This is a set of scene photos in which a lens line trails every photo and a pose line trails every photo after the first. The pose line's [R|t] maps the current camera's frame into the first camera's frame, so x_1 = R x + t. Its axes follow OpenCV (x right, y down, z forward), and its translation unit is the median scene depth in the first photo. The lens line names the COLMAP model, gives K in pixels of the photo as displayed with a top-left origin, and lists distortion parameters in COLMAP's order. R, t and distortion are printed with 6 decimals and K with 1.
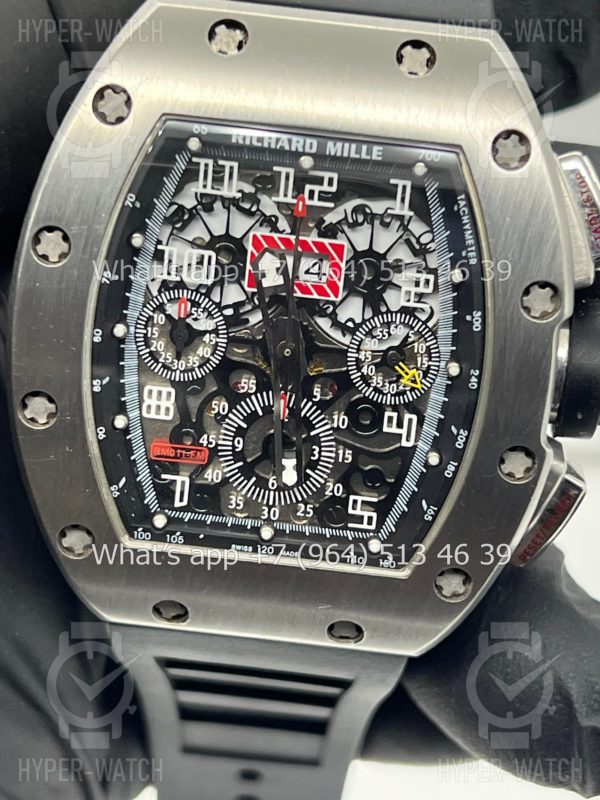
lens RADIAL K [[1856.1, 0, 300.0], [0, 1856.1, 400.0], [0, 0, 1]] dist [0.227686, -0.459094]
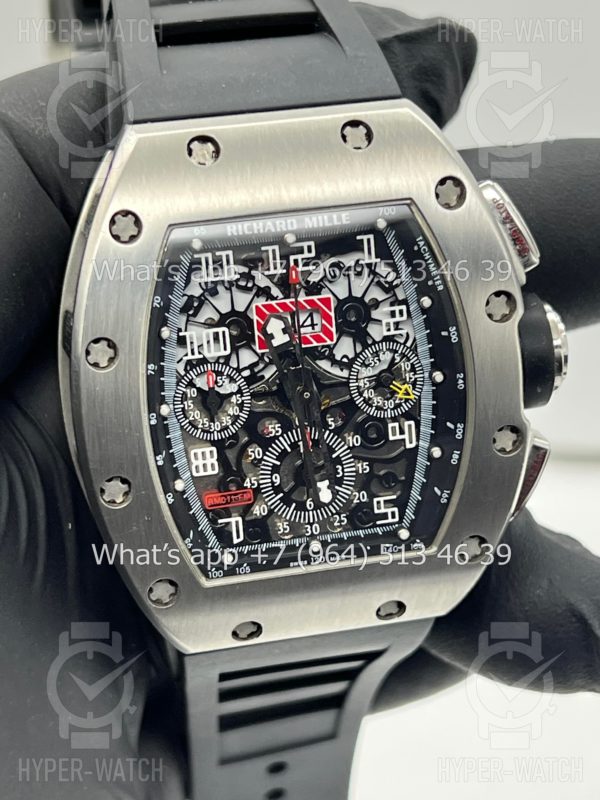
lens RADIAL K [[1856.1, 0, 300.0], [0, 1856.1, 400.0], [0, 0, 1]] dist [0.227686, -0.459094]
pose [[0.953932, -0.233085, 0.188903, -0.234543], [0.231434, 0.972354, 0.031072, -0.059953], [-0.190923, 0.014078, 0.981504, -0.173462]]
